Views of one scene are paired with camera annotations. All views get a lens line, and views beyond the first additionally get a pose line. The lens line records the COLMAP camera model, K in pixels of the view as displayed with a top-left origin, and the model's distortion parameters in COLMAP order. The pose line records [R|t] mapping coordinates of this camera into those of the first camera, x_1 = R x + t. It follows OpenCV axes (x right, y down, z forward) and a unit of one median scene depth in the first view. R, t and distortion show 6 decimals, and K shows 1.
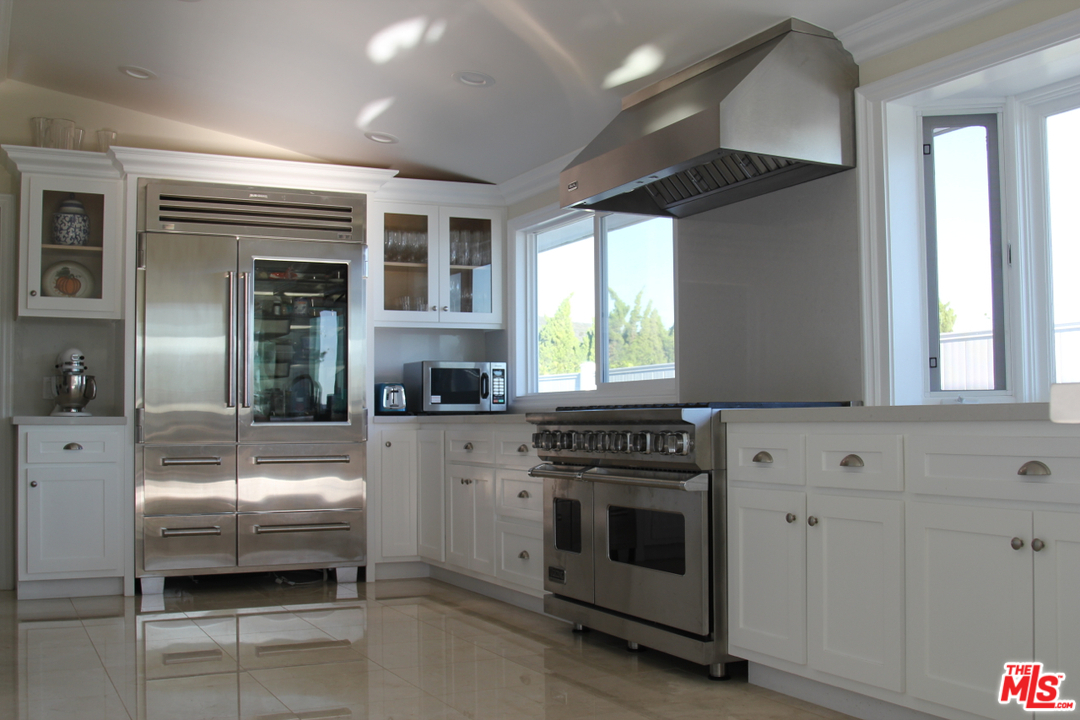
lens RADIAL K [[1173.7, 0, 540.0], [0, 1173.7, 360.0], [0, 0, 1]] dist [-0.095386, 0.019870]
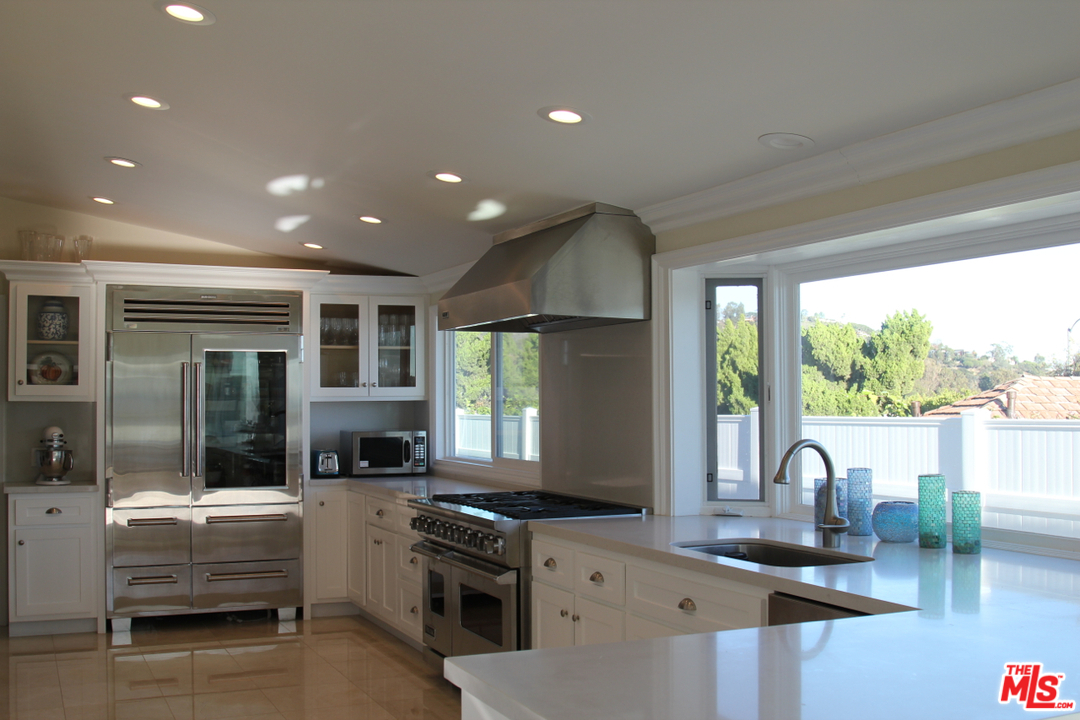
lens RADIAL K [[1173.7, 0, 540.0], [0, 1173.7, 360.0], [0, 0, 1]] dist [-0.095386, 0.019870]
pose [[0.999665, 0.001727, -0.025820, 0.128476], [-0.001277, 0.999847, 0.017419, -0.099785], [0.025846, -0.017381, 0.999515, -0.179236]]
